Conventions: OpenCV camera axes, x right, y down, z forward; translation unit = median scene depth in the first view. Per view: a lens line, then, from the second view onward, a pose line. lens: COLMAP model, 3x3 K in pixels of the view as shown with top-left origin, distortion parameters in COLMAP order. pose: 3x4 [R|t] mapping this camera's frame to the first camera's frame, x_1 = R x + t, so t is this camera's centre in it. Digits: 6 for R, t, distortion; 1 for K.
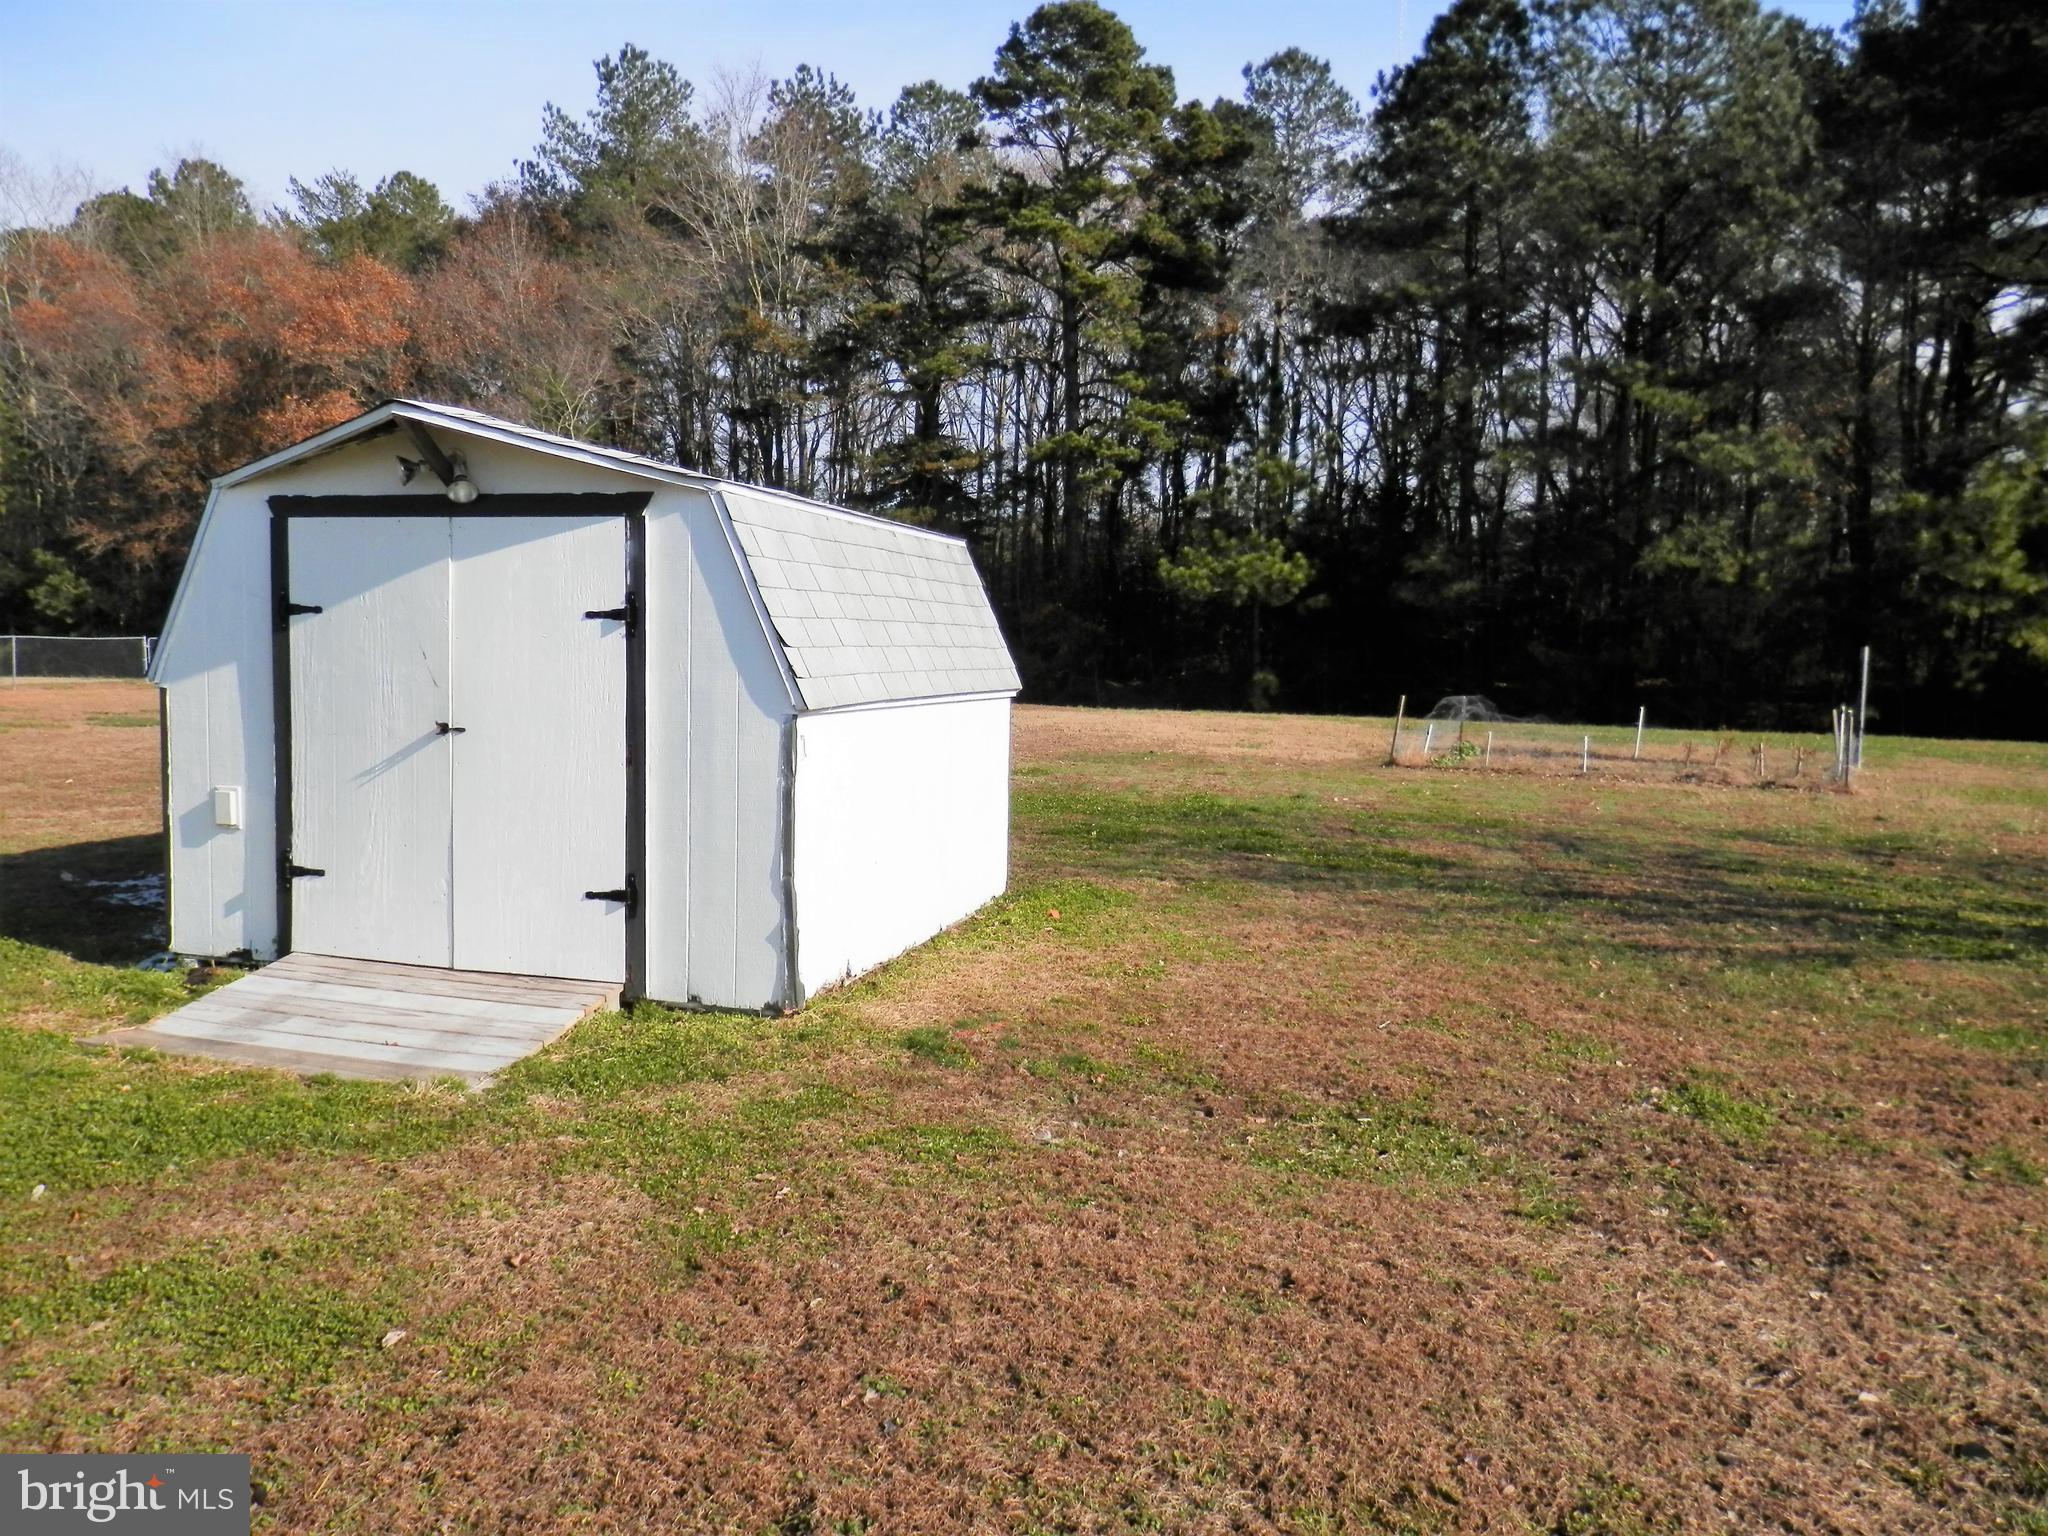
lens RADIAL K [[1531.6, 0, 1009.2], [0, 1531.6, 763.8], [0, 0, 1]] dist [0.022705, -0.025425]
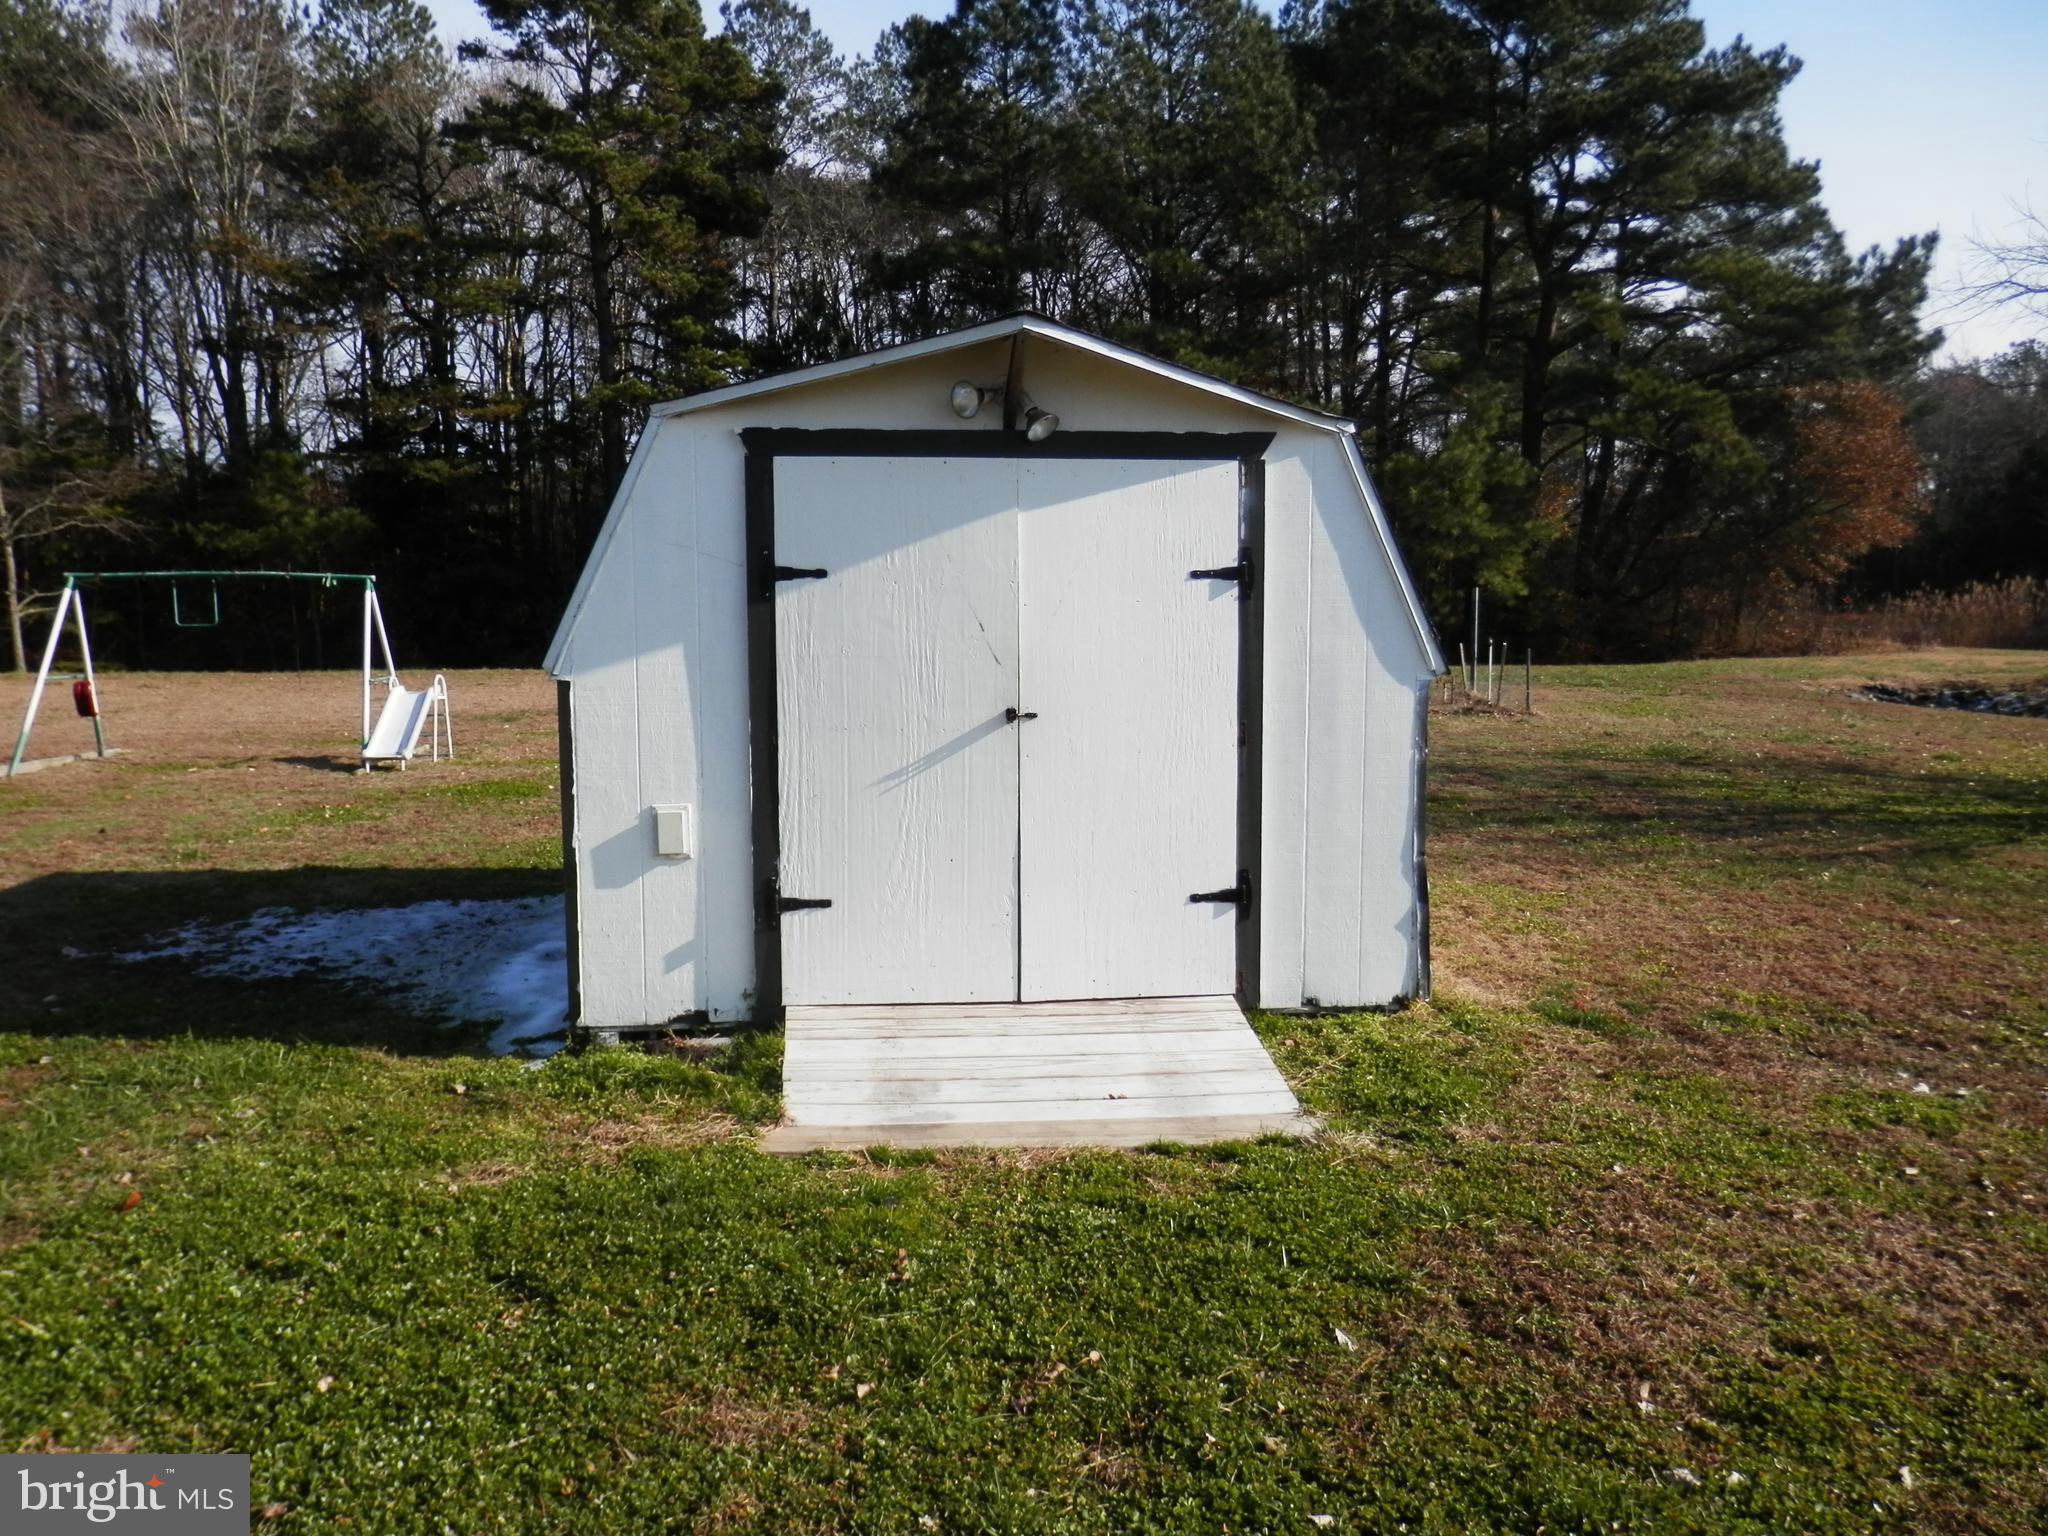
lens RADIAL K [[1531.6, 0, 1024.4], [0, 1531.6, 765.1], [0, 0, 1]] dist [0.022705, -0.025425]
pose [[0.924496, -0.062189, 0.376085, -0.654787], [0.051405, 0.997930, 0.038653, -0.026844], [-0.377710, -0.016402, 0.925779, 0.224031]]
